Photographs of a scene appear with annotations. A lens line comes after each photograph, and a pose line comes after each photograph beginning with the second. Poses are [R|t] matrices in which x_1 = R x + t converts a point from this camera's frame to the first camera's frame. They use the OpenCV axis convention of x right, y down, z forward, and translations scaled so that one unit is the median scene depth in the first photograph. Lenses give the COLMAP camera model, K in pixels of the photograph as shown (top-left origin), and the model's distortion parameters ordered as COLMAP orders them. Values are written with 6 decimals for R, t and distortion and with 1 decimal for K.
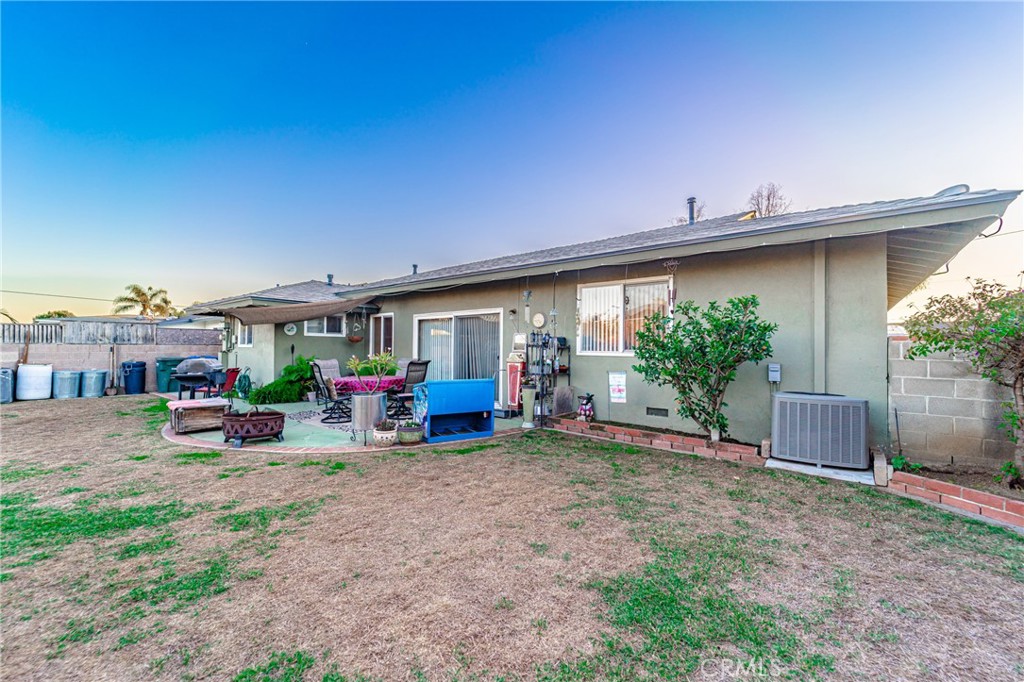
lens RADIAL K [[412.7, 0, 518.9], [0, 412.7, 344.8], [0, 0, 1]] dist [-0.005838, -0.000584]
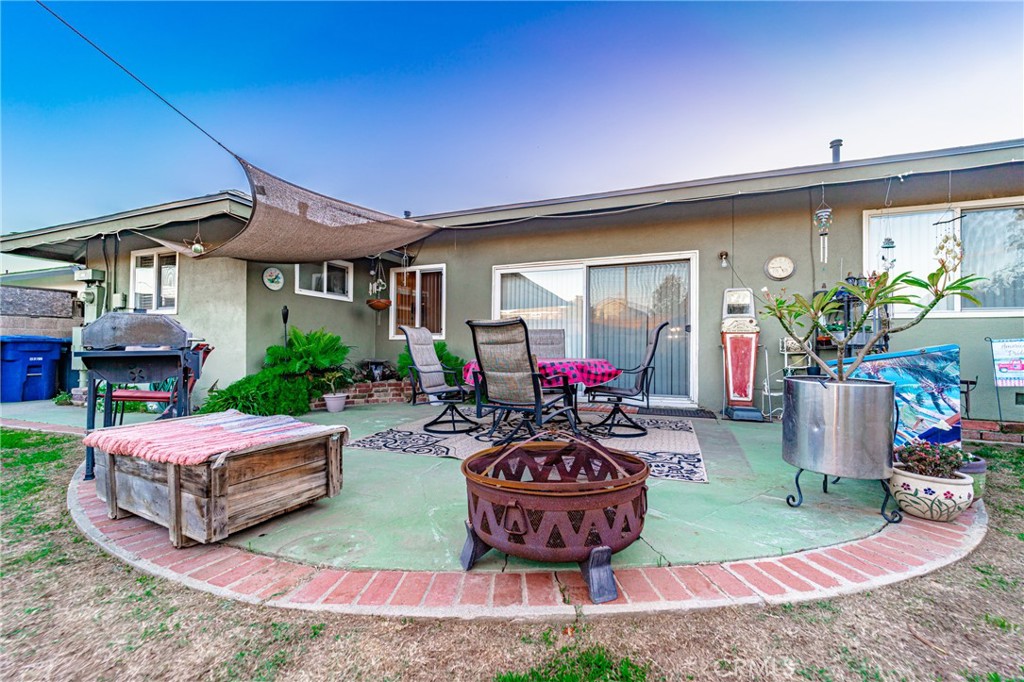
lens RADIAL K [[412.7, 0, 514.9], [0, 412.7, 345.2], [0, 0, 1]] dist [-0.005838, -0.000584]
pose [[0.953442, -0.000961, 0.301575, -0.597415], [0.000142, 0.999996, 0.002736, 0.066985], [-0.301577, -0.002566, 0.953438, 0.565691]]
